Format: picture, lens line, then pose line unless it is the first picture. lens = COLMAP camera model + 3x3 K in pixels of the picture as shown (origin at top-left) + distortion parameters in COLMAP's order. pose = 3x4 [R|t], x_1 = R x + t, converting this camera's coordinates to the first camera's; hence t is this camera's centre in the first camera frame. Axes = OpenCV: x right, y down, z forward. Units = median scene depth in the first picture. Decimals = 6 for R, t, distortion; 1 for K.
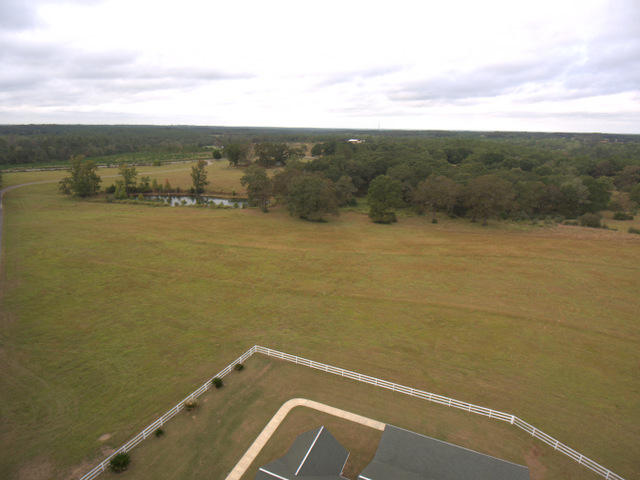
lens RADIAL K [[376.6, 0, 320.0], [0, 376.6, 240.0], [0, 0, 1]] dist [-0.017357, -0.002785]
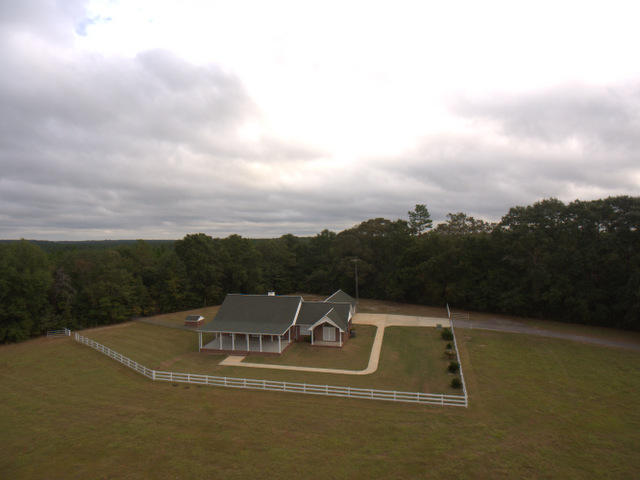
lens RADIAL K [[376.6, 0, 320.0], [0, 376.6, 240.0], [0, 0, 1]] dist [-0.017357, -0.002785]
pose [[-0.983381, -0.007990, -0.181378, 0.058868], [-0.058907, 0.959026, 0.277128, -0.042400], [0.171732, 0.283207, -0.943558, 0.445450]]
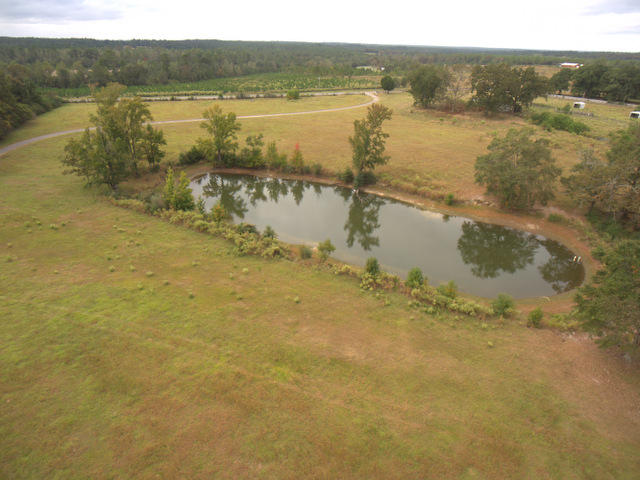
lens RADIAL K [[376.6, 0, 320.0], [0, 376.6, 240.0], [0, 0, 1]] dist [-0.017357, -0.002785]
pose [[0.931814, 0.171602, -0.319805, -0.272147], [-0.109357, 0.972961, 0.203441, -0.180154], [0.346069, -0.154596, 0.925385, 0.715625]]
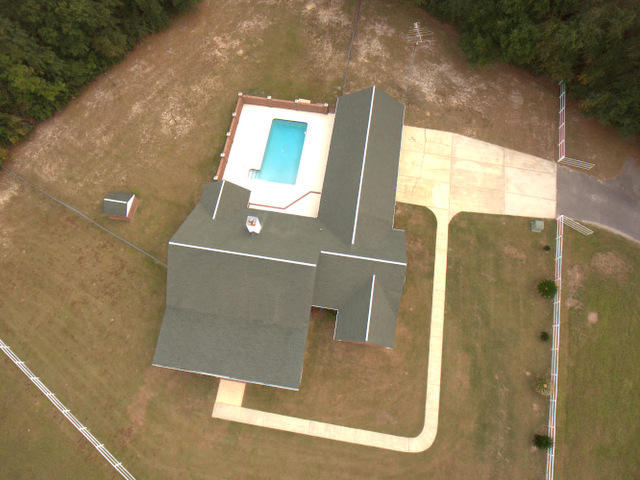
lens RADIAL K [[376.6, 0, 320.0], [0, 376.6, 240.0], [0, 0, 1]] dist [-0.017357, -0.002785]
pose [[-0.969765, 0.224417, -0.095883, 0.027603], [-0.083261, 0.065069, 0.994401, -0.074549], [0.229400, 0.972318, -0.044416, 0.147207]]
